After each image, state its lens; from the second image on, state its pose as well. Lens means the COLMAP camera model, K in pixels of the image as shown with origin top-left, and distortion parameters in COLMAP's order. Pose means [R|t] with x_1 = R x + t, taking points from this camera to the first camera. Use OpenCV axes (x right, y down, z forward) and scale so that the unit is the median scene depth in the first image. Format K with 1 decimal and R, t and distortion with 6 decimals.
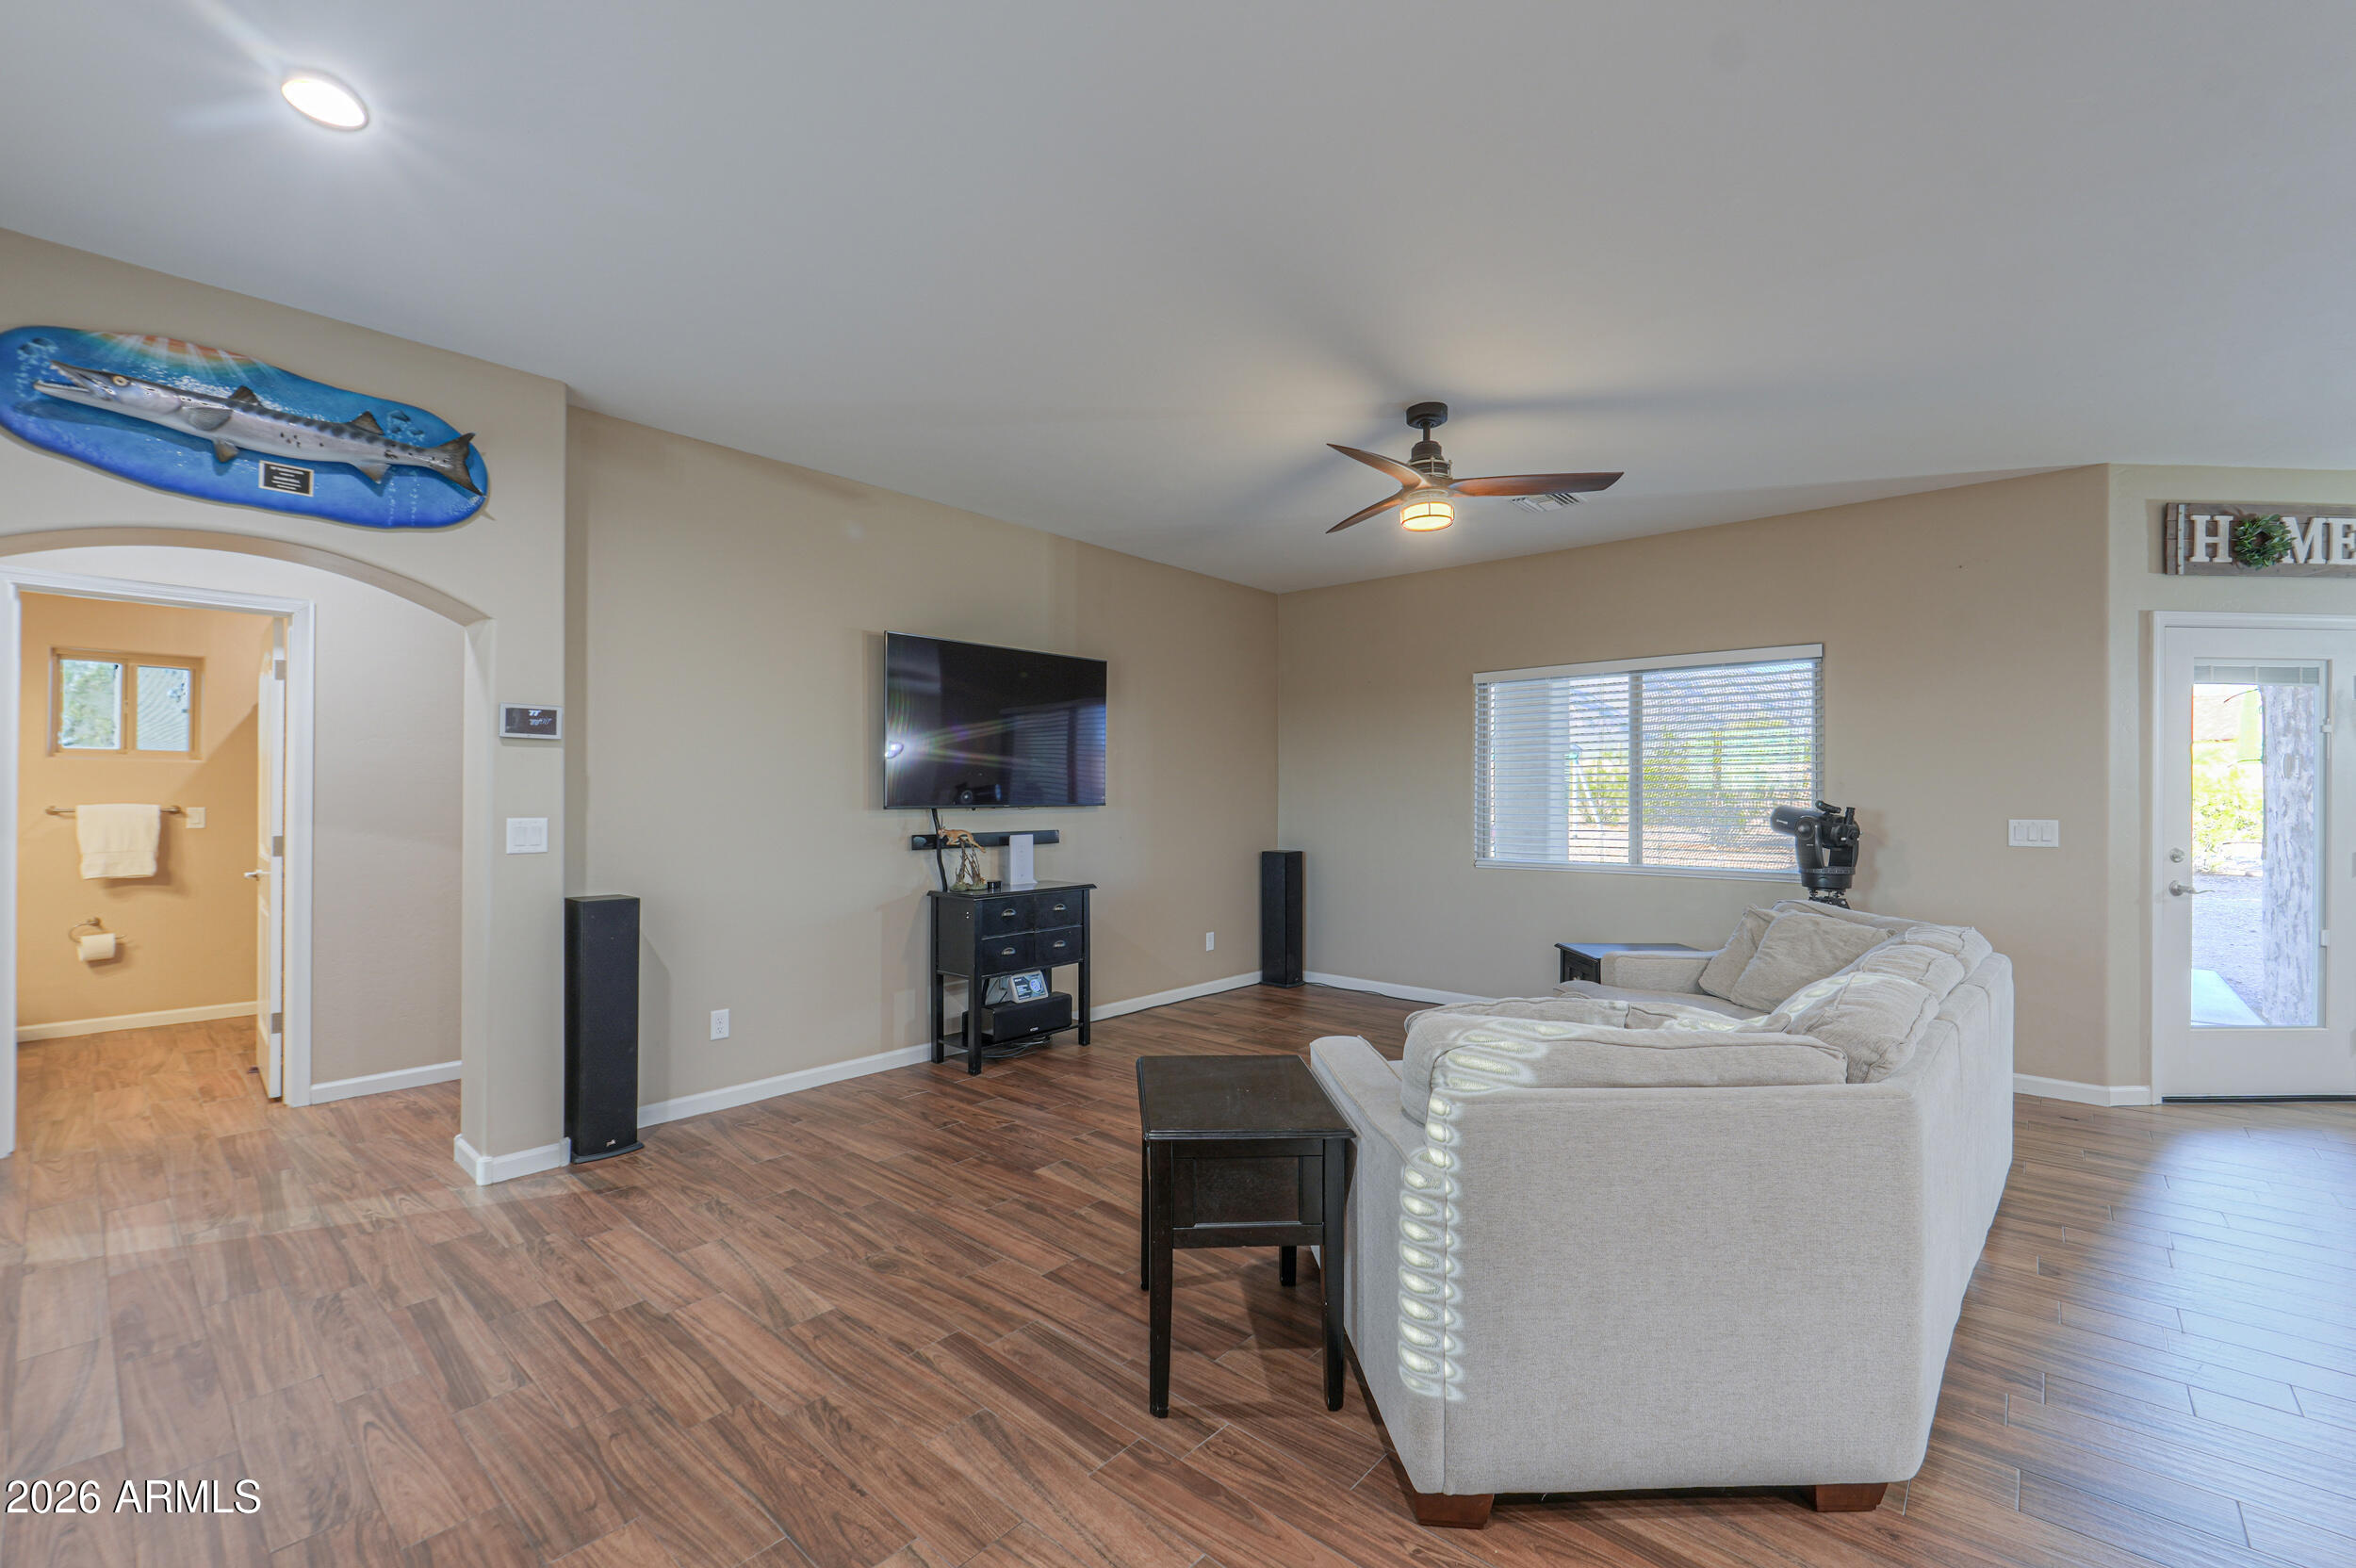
lens RADIAL K [[988.5, 0, 1149.1], [0, 988.5, 782.9], [0, 0, 1]] dist [-0.002029, 0.000140]
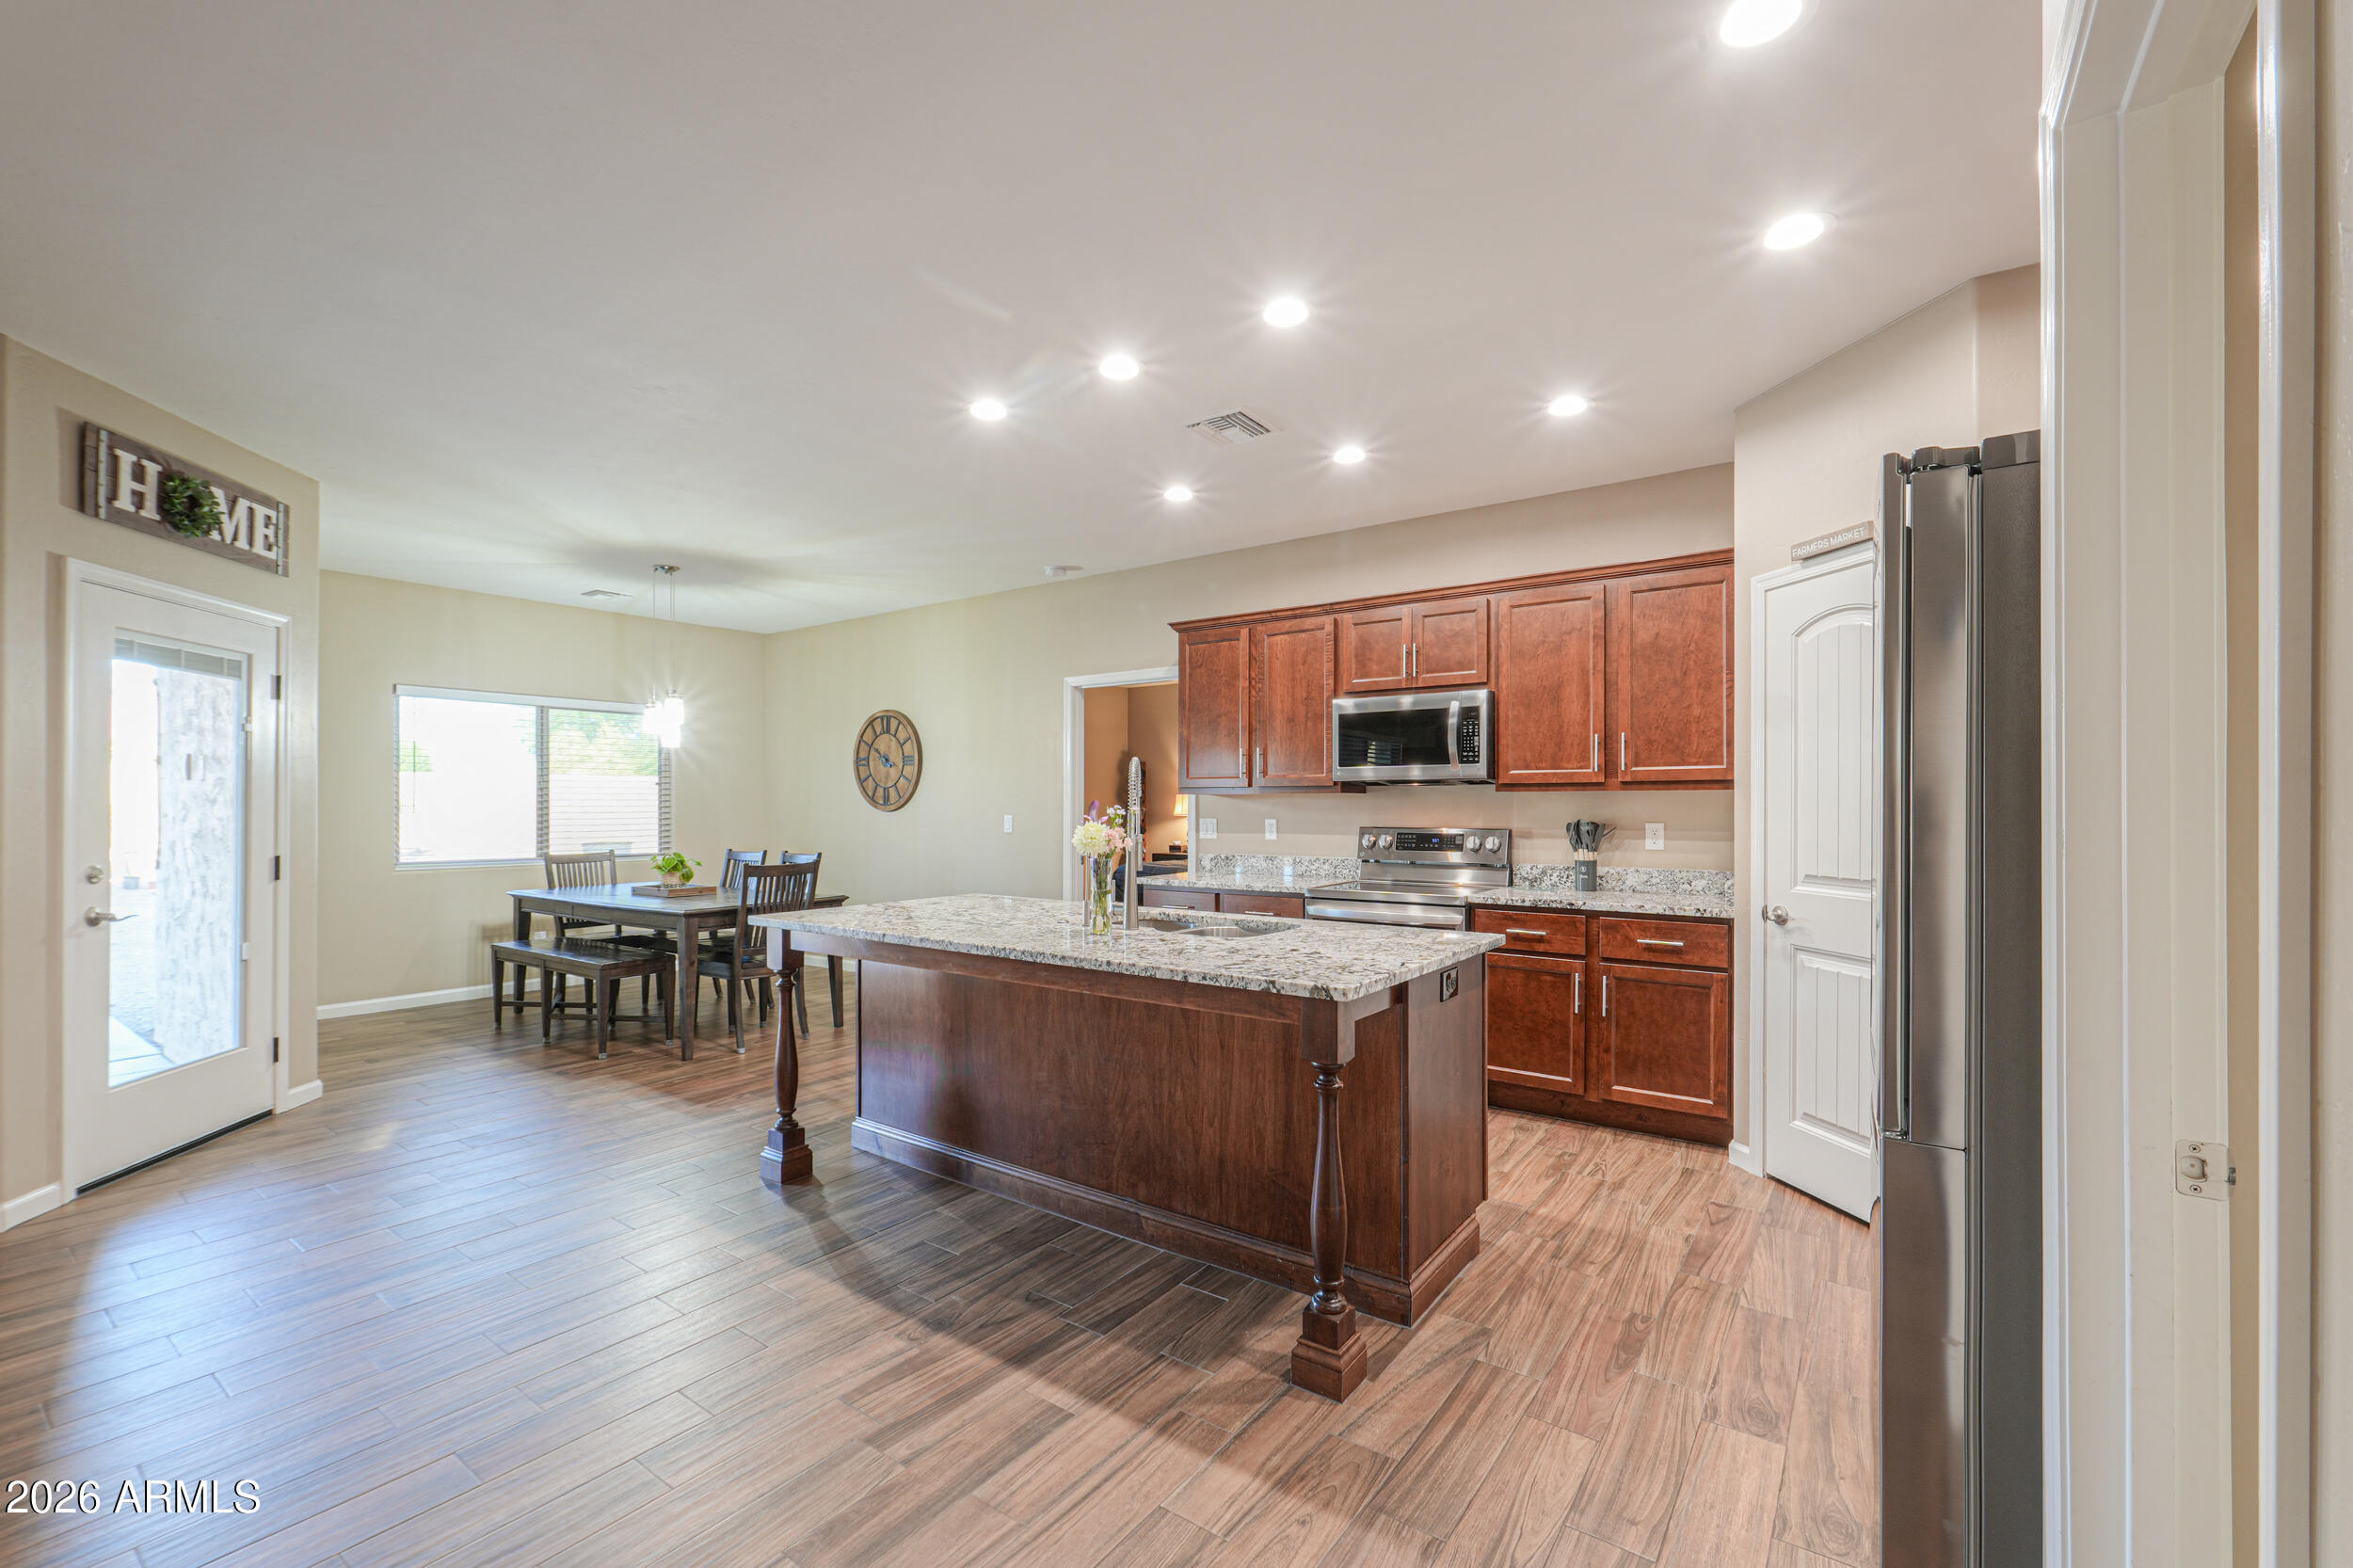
lens RADIAL K [[1003.4, 0, 1173.4], [0, 1003.4, 804.5], [0, 0, 1]] dist [-0.003633, -0.000870]
pose [[-0.104057, -0.005707, 0.994555, 0.160027], [-0.010094, 0.999938, 0.004682, 0.005137], [-0.994520, -0.009552, -0.104108, 0.226511]]
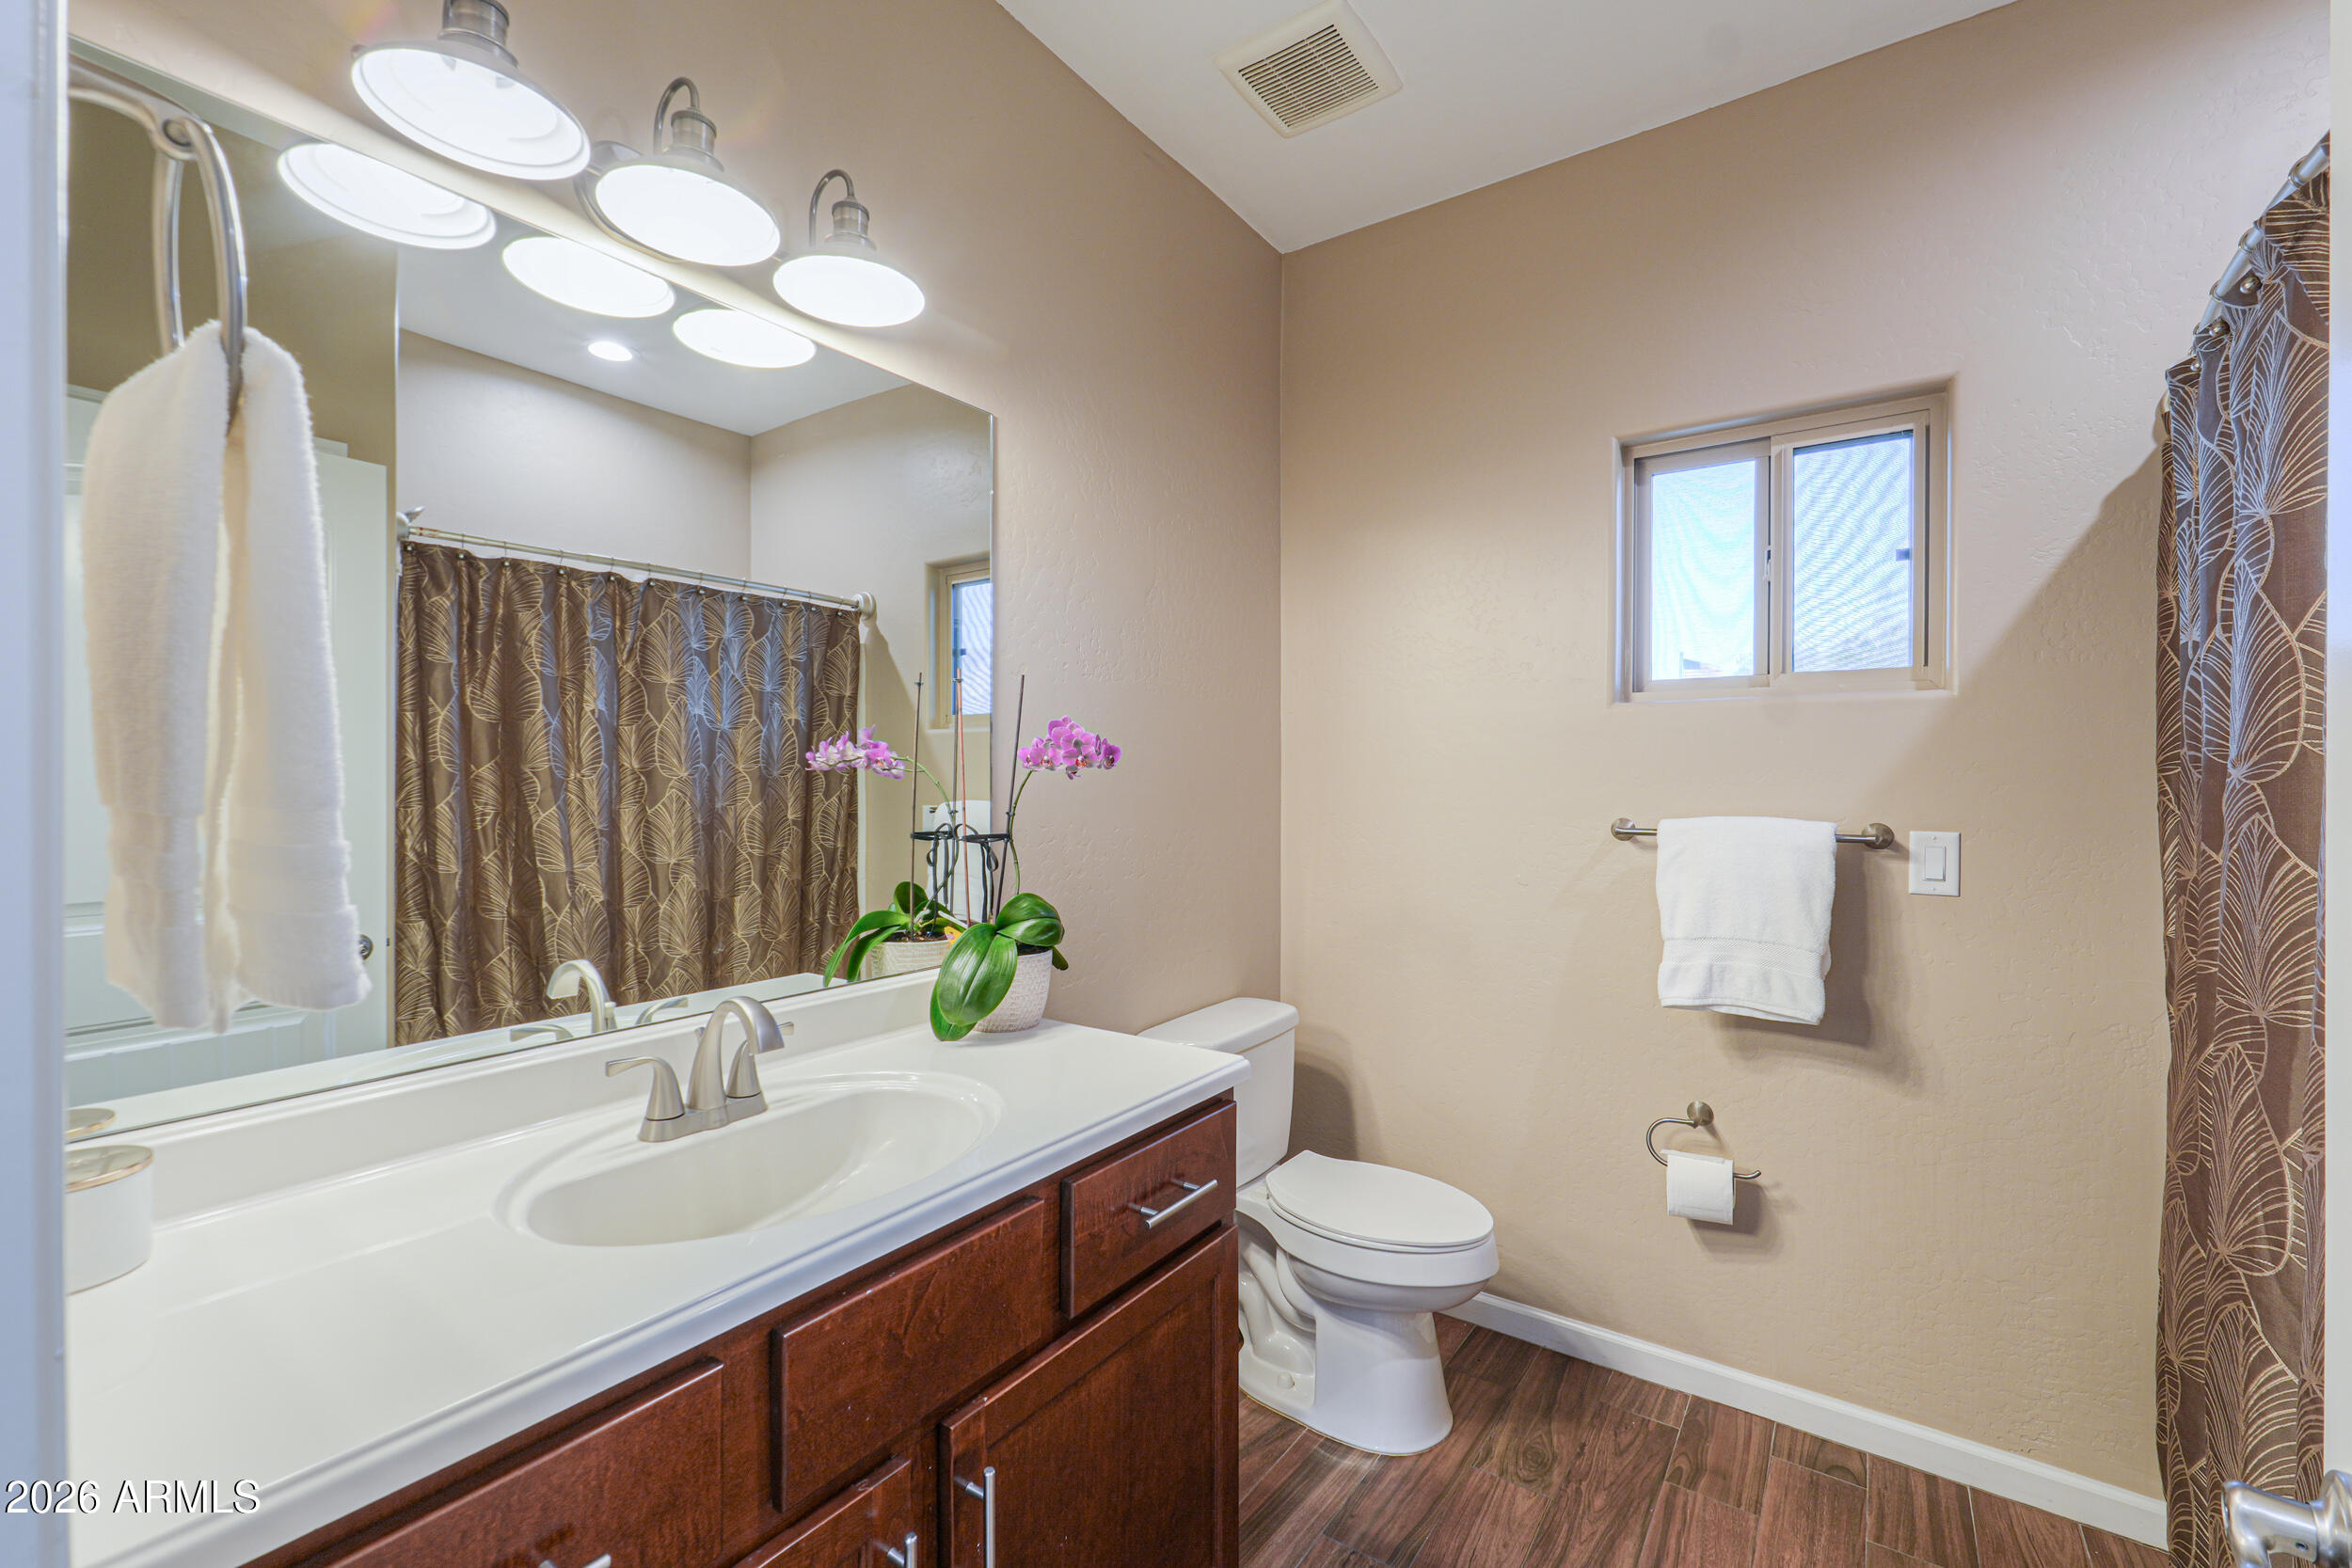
lens RADIAL K [[986.8, 0, 1147.1], [0, 986.8, 782.9], [0, 0, 1]] dist [-0.002029, 0.000140]
pose [[0.105067, -0.000041, -0.994465, -0.876678], [0.013210, 0.999912, 0.001355, 0.005852], [0.994377, -0.013279, 0.105058, 0.927736]]
